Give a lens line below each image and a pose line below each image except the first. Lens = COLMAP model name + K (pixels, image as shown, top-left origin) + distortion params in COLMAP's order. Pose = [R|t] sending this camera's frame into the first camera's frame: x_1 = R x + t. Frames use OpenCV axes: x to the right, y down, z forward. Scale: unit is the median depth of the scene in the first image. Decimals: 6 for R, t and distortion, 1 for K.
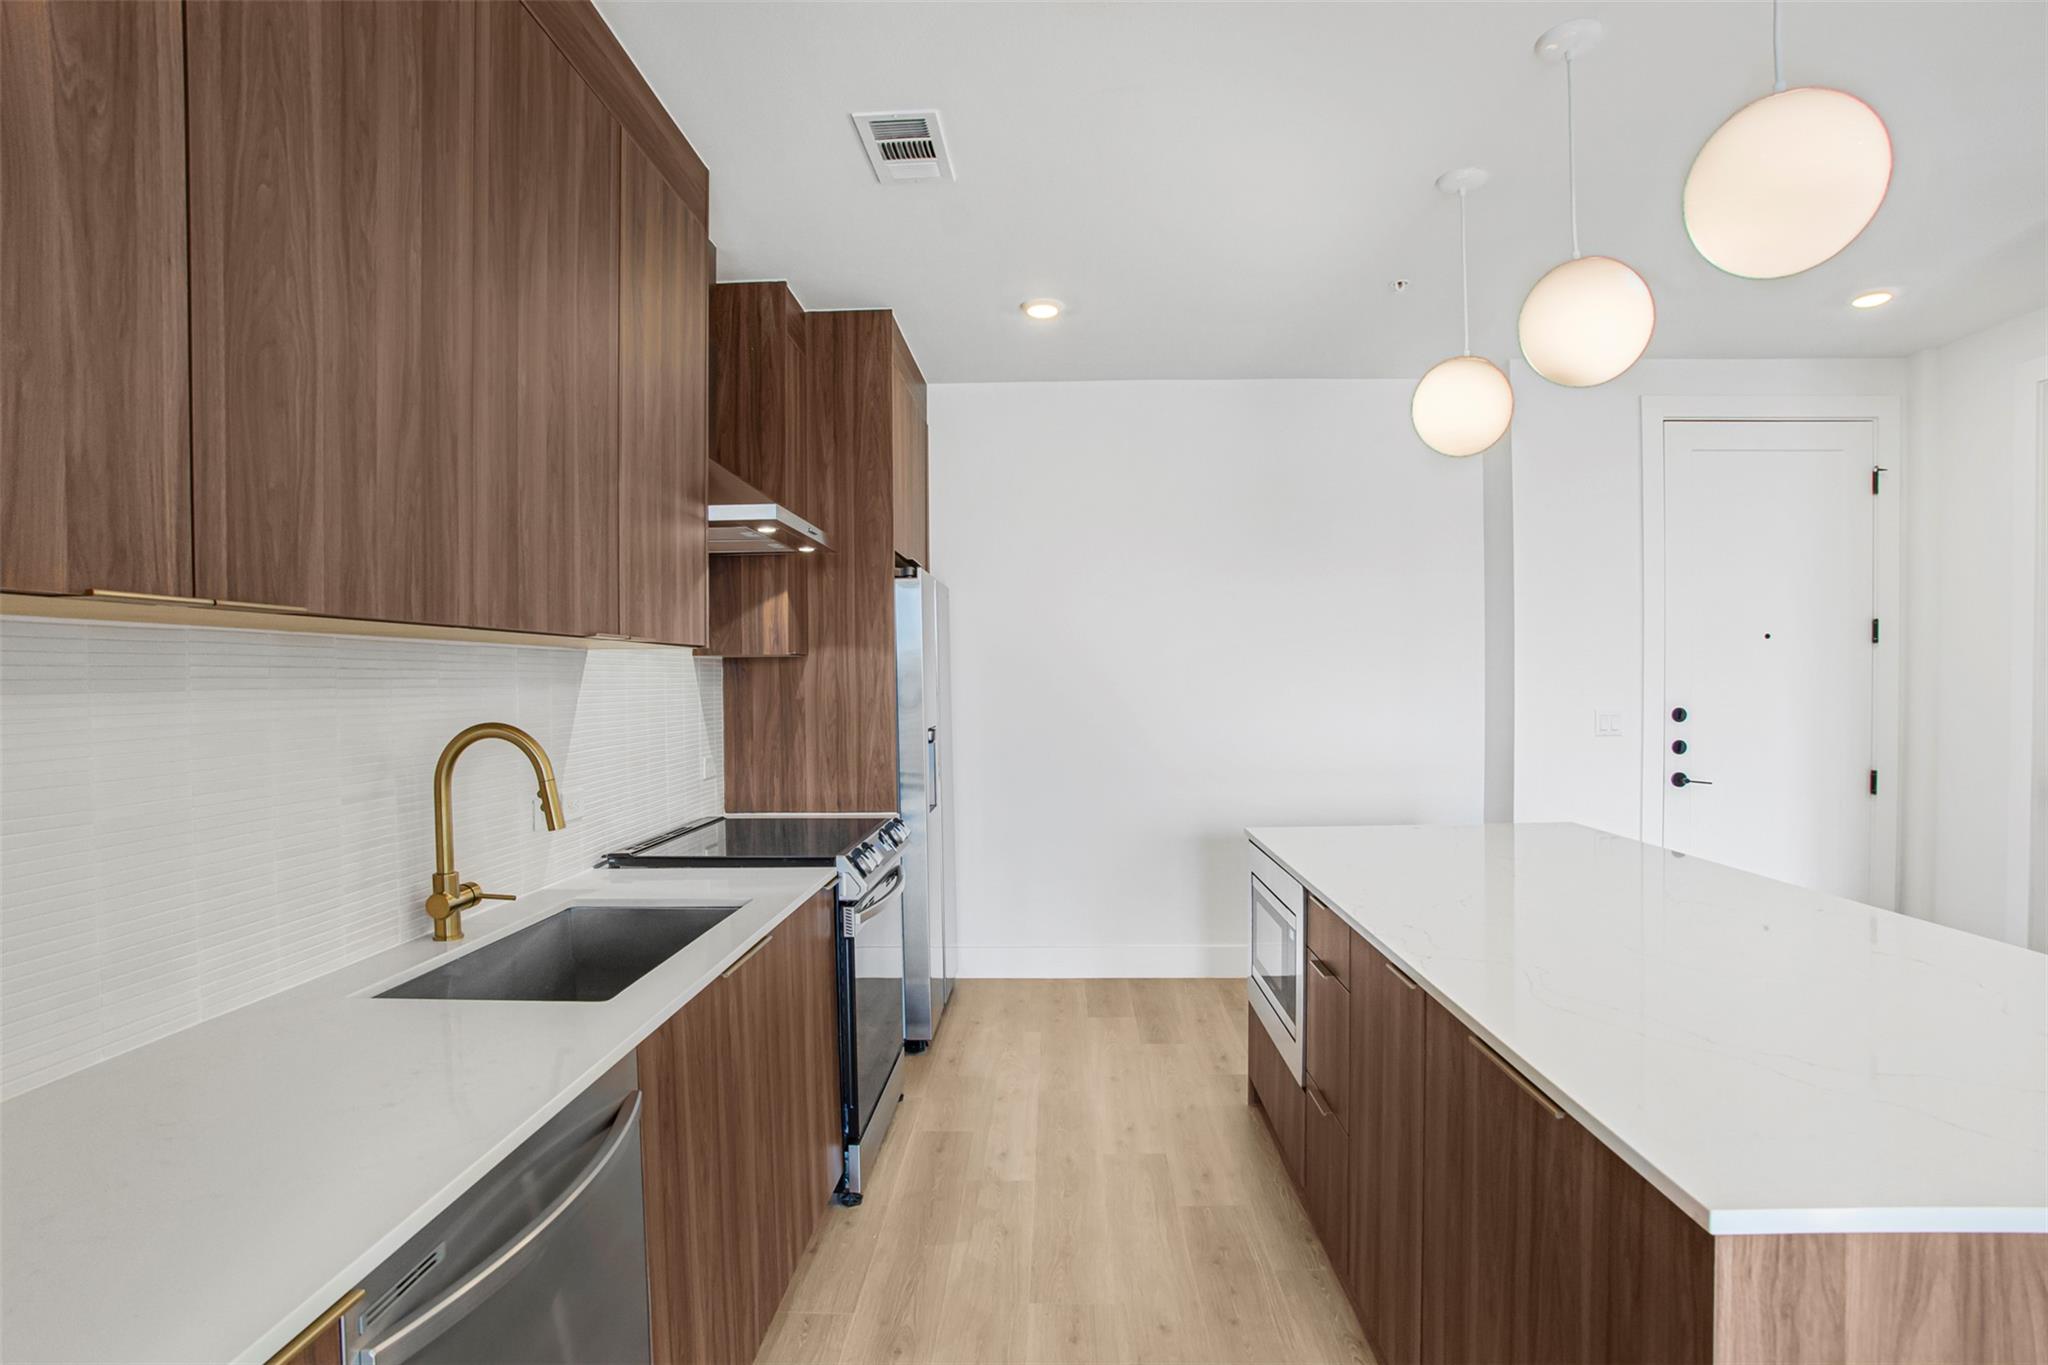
lens RADIAL K [[1029.9, 0, 1024.5], [0, 1029.9, 702.0], [0, 0, 1]] dist [-0.056740, 0.020297]
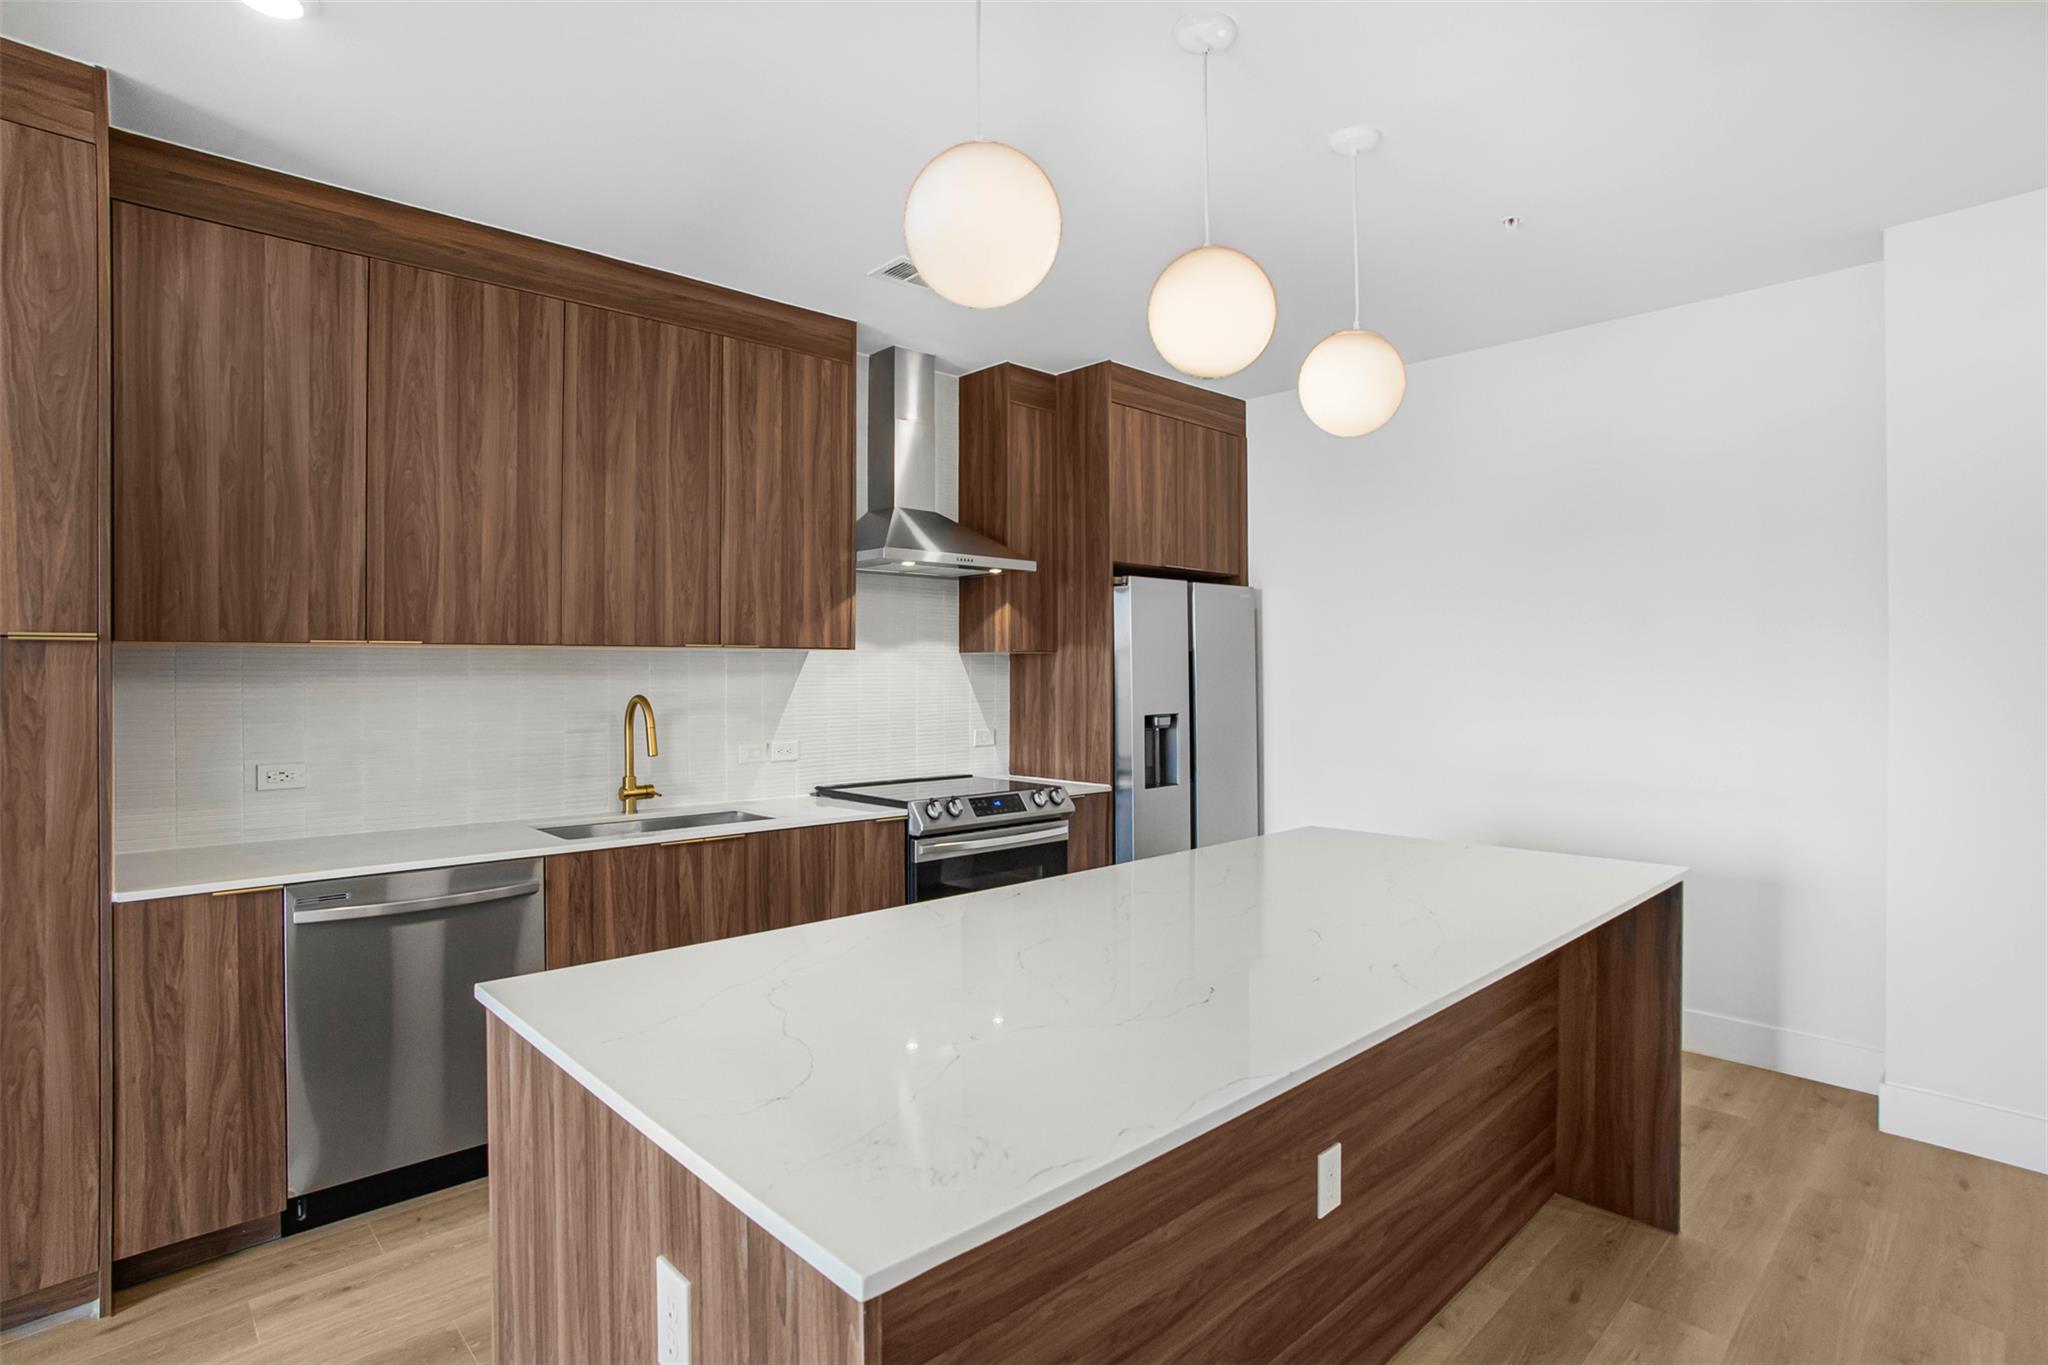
lens RADIAL K [[1029.9, 0, 1028.2], [0, 1029.9, 666.0], [0, 0, 1]] dist [-0.056740, 0.020297]
pose [[0.712411, 0.008520, -0.701711, 1.239850], [-0.023622, 0.999651, -0.011845, -0.026095], [0.701365, 0.025015, 0.712363, 0.187867]]
